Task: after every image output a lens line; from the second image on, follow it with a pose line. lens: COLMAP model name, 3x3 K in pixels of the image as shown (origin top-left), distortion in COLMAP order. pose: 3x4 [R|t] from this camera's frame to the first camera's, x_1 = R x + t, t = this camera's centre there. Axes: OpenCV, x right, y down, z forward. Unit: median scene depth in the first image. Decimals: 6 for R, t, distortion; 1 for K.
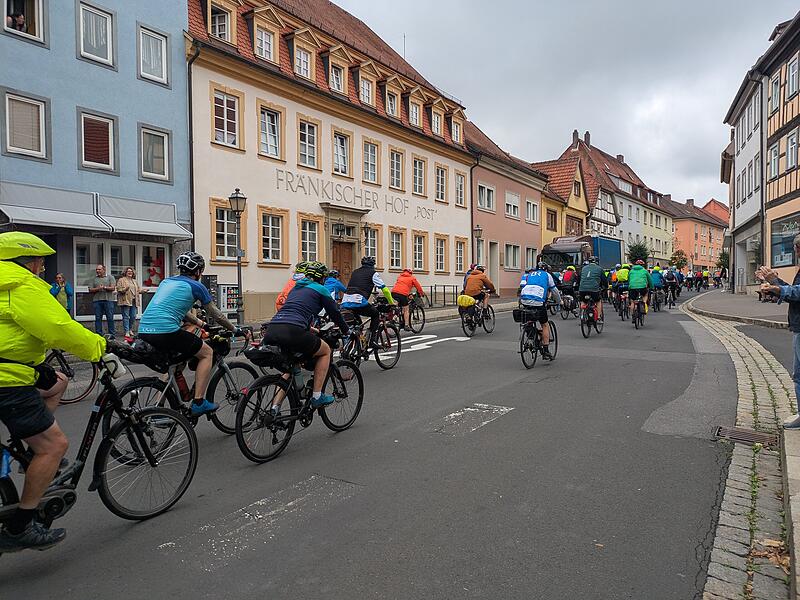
lens RADIAL K [[583.0, 0, 401.8], [0, 583.0, 303.3], [0, 0, 1]] dist [0.041720, -0.033696]
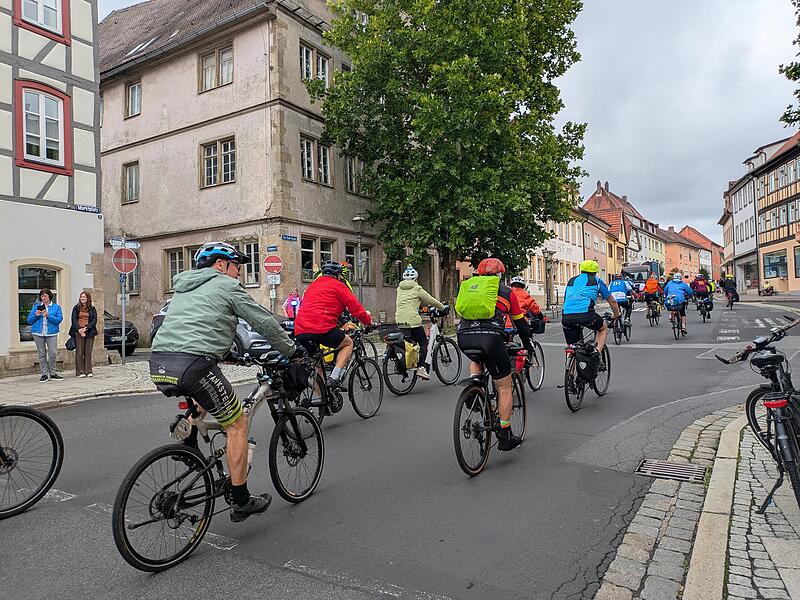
lens RADIAL K [[583.0, 0, 399.1], [0, 583.0, 304.0], [0, 0, 1]] dist [0.041720, -0.033696]
pose [[0.998102, -0.019667, 0.058354, -0.368255], [0.021591, 0.999238, -0.032529, 0.032872], [-0.057670, 0.033727, 0.997766, -0.461402]]
